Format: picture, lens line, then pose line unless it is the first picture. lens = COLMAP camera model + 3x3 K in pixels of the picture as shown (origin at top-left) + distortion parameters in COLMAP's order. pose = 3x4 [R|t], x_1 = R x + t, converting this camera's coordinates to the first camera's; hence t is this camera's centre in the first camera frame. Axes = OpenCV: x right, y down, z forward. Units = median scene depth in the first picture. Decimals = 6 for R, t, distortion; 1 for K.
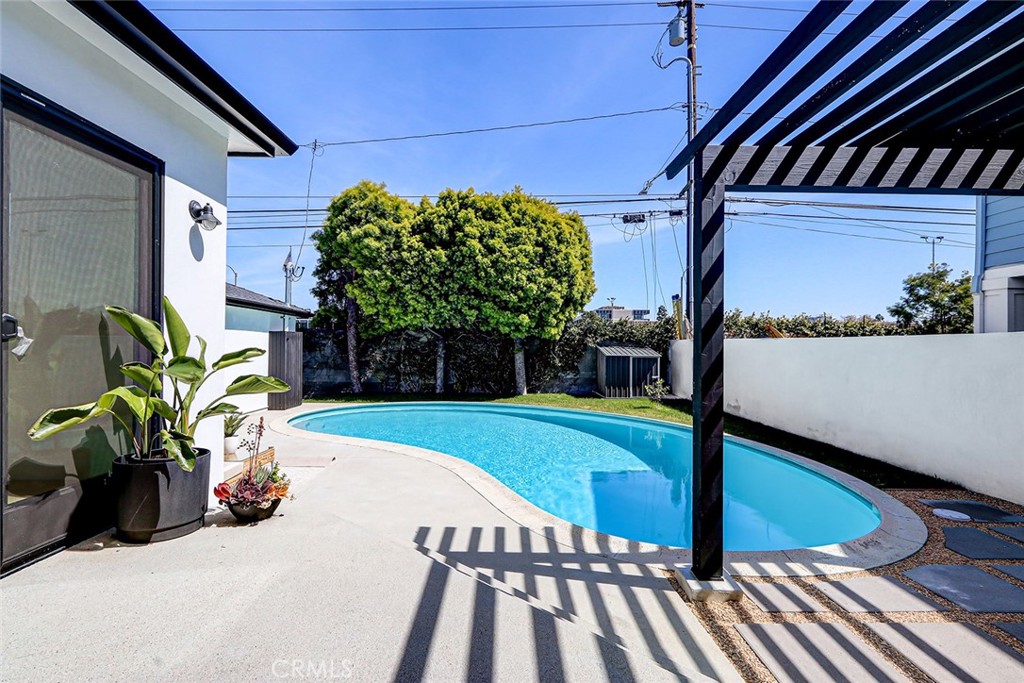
lens RADIAL K [[470.3, 0, 500.7], [0, 470.3, 343.2], [0, 0, 1]] dist [0.005476, -0.000573]
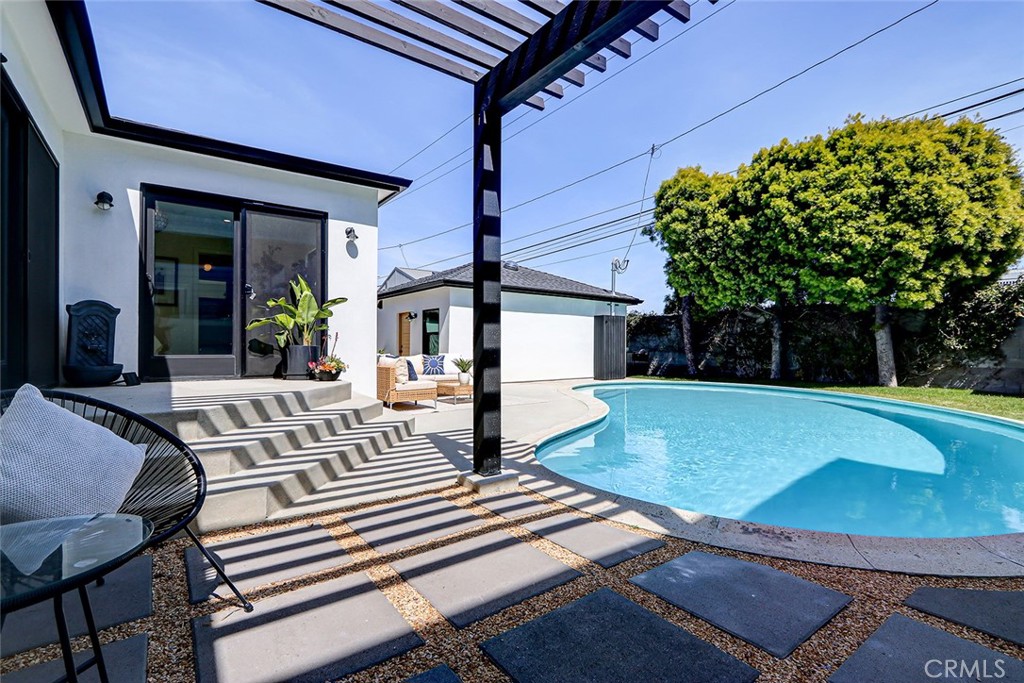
lens RADIAL K [[470.3, 0, 525.6], [0, 470.3, 347.0], [0, 0, 1]] dist [0.005476, -0.000573]
pose [[0.602777, -0.003090, -0.797904, 0.344326], [0.004684, 0.999989, -0.000334, 0.050319], [0.797896, -0.003536, 0.602785, 0.101182]]
